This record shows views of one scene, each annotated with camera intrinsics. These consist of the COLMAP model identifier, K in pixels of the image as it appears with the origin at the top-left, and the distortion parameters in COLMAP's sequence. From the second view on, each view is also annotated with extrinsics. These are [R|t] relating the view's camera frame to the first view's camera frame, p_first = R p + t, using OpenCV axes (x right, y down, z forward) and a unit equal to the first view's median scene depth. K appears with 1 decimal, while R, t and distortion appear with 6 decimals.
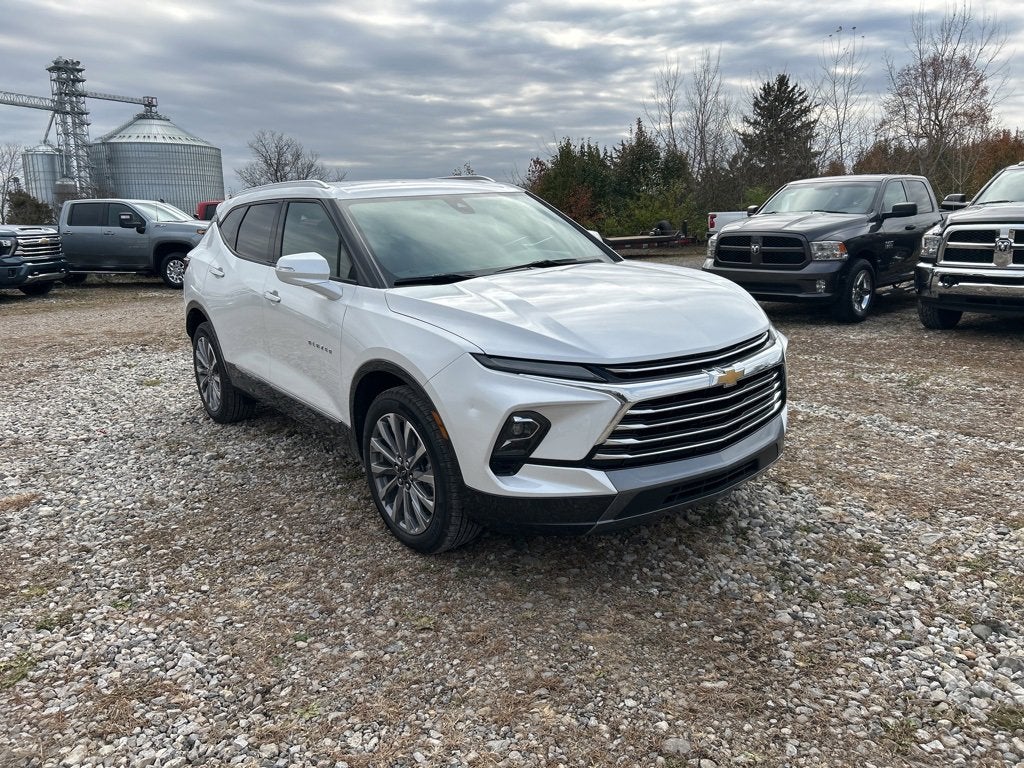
lens RADIAL K [[766.2, 0, 507.9], [0, 766.2, 383.8], [0, 0, 1]] dist [0.056294, -0.057873]
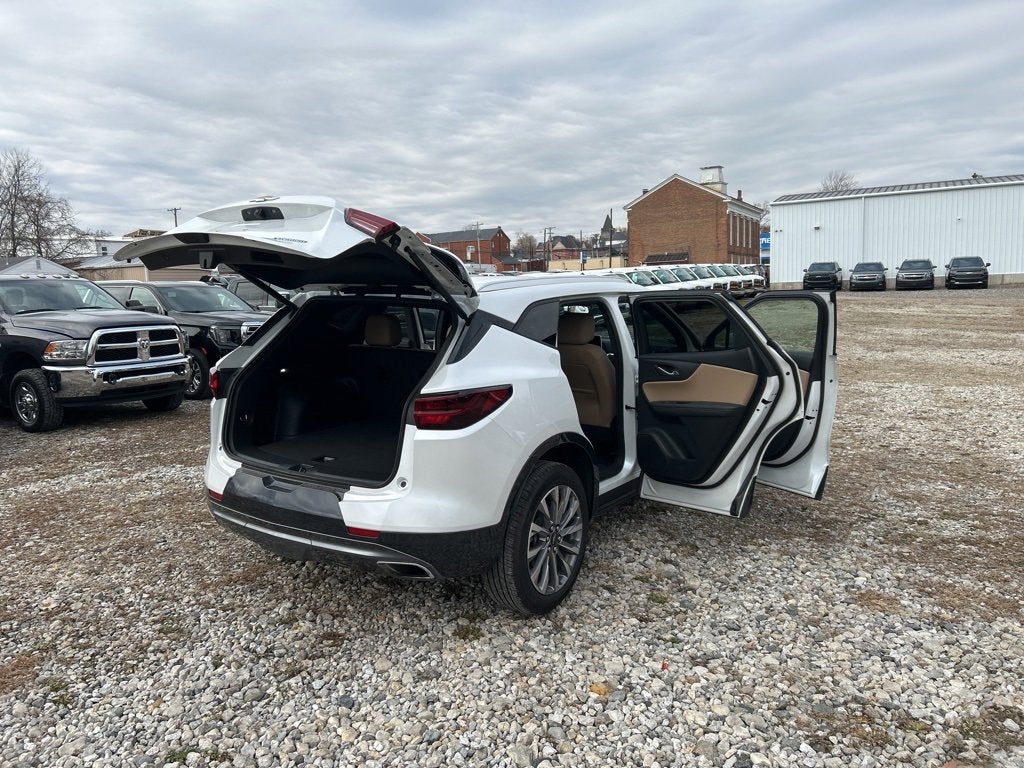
lens RADIAL K [[766.2, 0, 505.2], [0, 766.2, 360.9], [0, 0, 1]] dist [0.056294, -0.057873]
pose [[-0.334620, -0.060251, 0.940425, -1.372202], [0.230722, 0.962343, 0.143750, -0.374393], [-0.913672, 0.265079, -0.308118, 1.644377]]
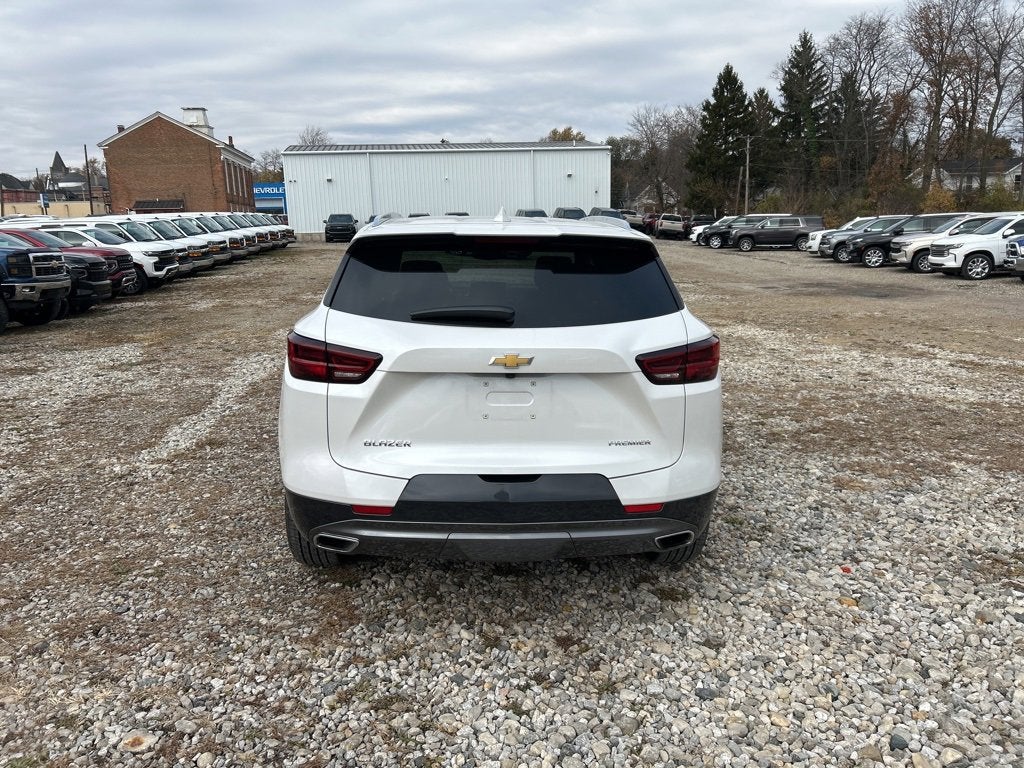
lens RADIAL K [[766.2, 0, 505.9], [0, 766.2, 368.7], [0, 0, 1]] dist [0.056294, -0.057873]
pose [[-0.832698, -0.063164, 0.550113, -0.848778], [0.153492, 0.928211, 0.338917, -0.495187], [-0.532028, 0.366654, -0.763224, 2.133019]]
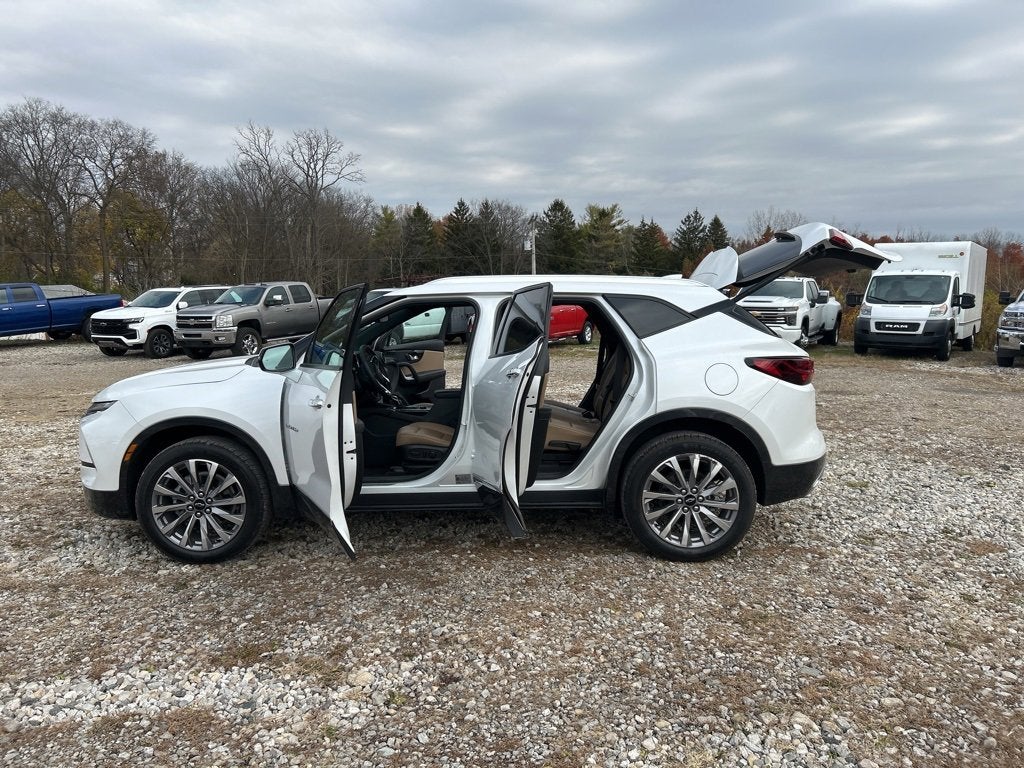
lens RADIAL K [[766.2, 0, 510.7], [0, 766.2, 381.6], [0, 0, 1]] dist [0.056294, -0.057873]
pose [[-0.624561, 0.122621, -0.771290, 0.794472], [-0.146469, 0.951682, 0.269905, -0.506996], [0.767118, 0.281542, -0.576423, 1.994823]]
